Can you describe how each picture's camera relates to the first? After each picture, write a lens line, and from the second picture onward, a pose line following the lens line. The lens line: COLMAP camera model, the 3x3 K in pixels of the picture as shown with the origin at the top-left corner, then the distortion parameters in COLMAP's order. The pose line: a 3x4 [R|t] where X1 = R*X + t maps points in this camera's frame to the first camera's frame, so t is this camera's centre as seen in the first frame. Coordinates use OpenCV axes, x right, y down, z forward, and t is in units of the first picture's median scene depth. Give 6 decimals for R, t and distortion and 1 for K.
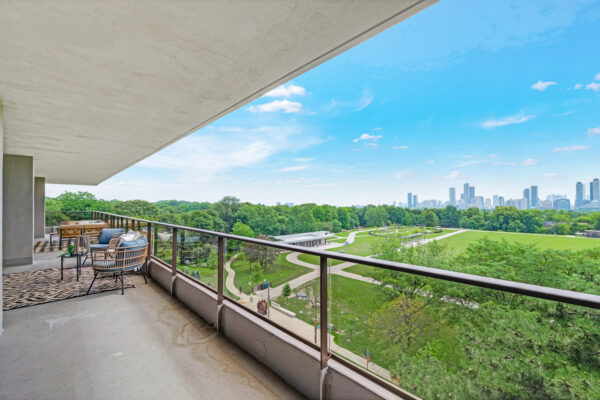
lens RADIAL K [[248.1, 0, 300.3], [0, 248.1, 202.4], [0, 0, 1]] dist [-0.013461, 0.000592]
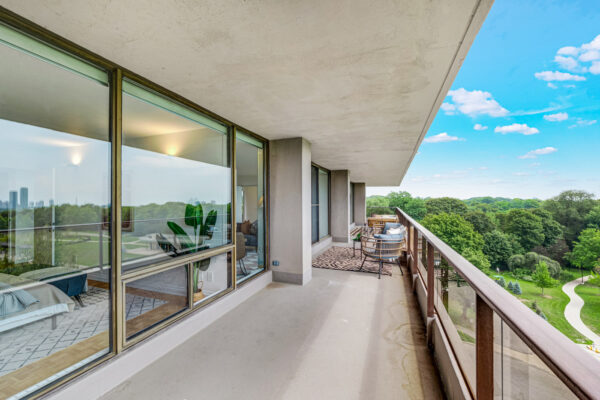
lens RADIAL K [[248.1, 0, 299.8], [0, 248.1, 198.5], [0, 0, 1]] dist [-0.013461, 0.000592]
pose [[0.427161, -0.010196, -0.904118, 0.009148], [0.006035, 0.999946, -0.008425, -0.000179], [0.904155, -0.001858, 0.427200, 0.006731]]
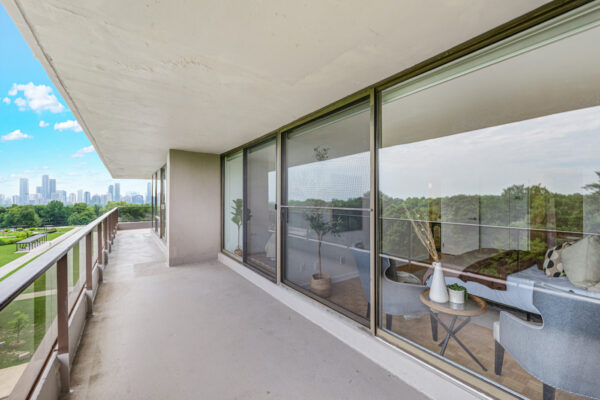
lens RADIAL K [[248.1, 0, 298.8], [0, 248.1, 198.3], [0, 0, 1]] dist [-0.013461, 0.000592]
pose [[0.166128, 0.005332, 0.986090, -0.224388], [-0.008054, 0.999959, -0.004050, -0.000031], [-0.986071, -0.007269, 0.166164, 0.030828]]
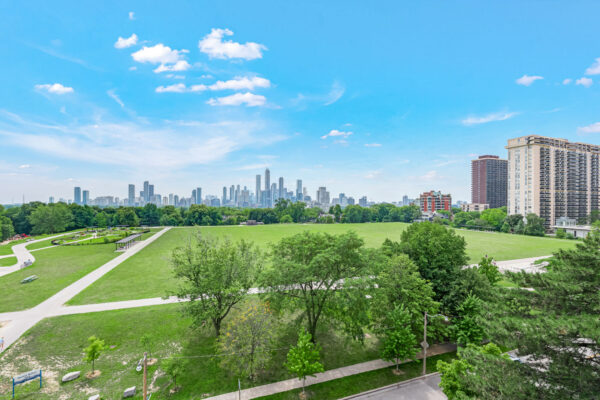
lens RADIAL K [[248.1, 0, 302.9], [0, 248.1, 203.6], [0, 0, 1]] dist [-0.013461, 0.000592]
pose [[0.394201, 0.003295, 0.919018, -0.120487], [-0.017484, 0.999839, 0.003915, -0.002830], [-0.918858, -0.017611, 0.394195, 0.135939]]
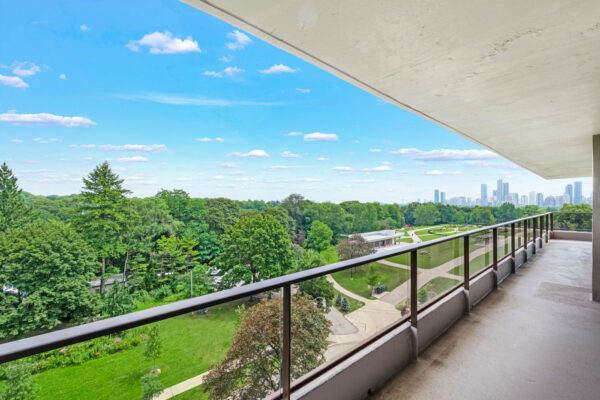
lens RADIAL K [[248.1, 0, 299.9], [0, 248.1, 199.0], [0, 0, 1]] dist [-0.013461, 0.000592]
pose [[0.996583, -0.001839, -0.082580, -0.217205], [0.001584, 0.999994, -0.003155, -0.001016], [0.082585, 0.003013, 0.996579, 0.025156]]
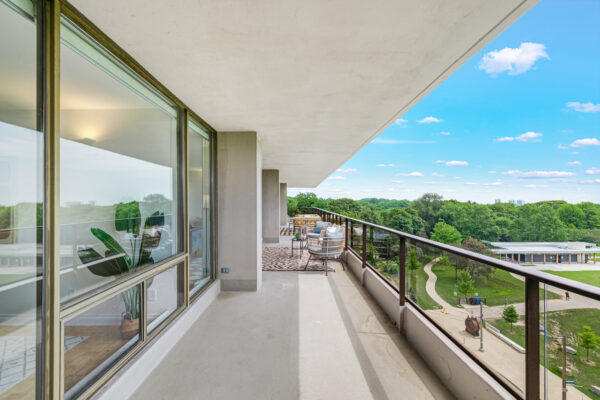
lens RADIAL K [[248.1, 0, 299.4], [0, 248.1, 199.3], [0, 0, 1]] dist [-0.013461, 0.000592]
pose [[0.719923, -0.006829, -0.694020, 0.002049], [0.004582, 0.999977, -0.005086, -0.000089], [0.694039, 0.000481, 0.719937, 0.000587]]
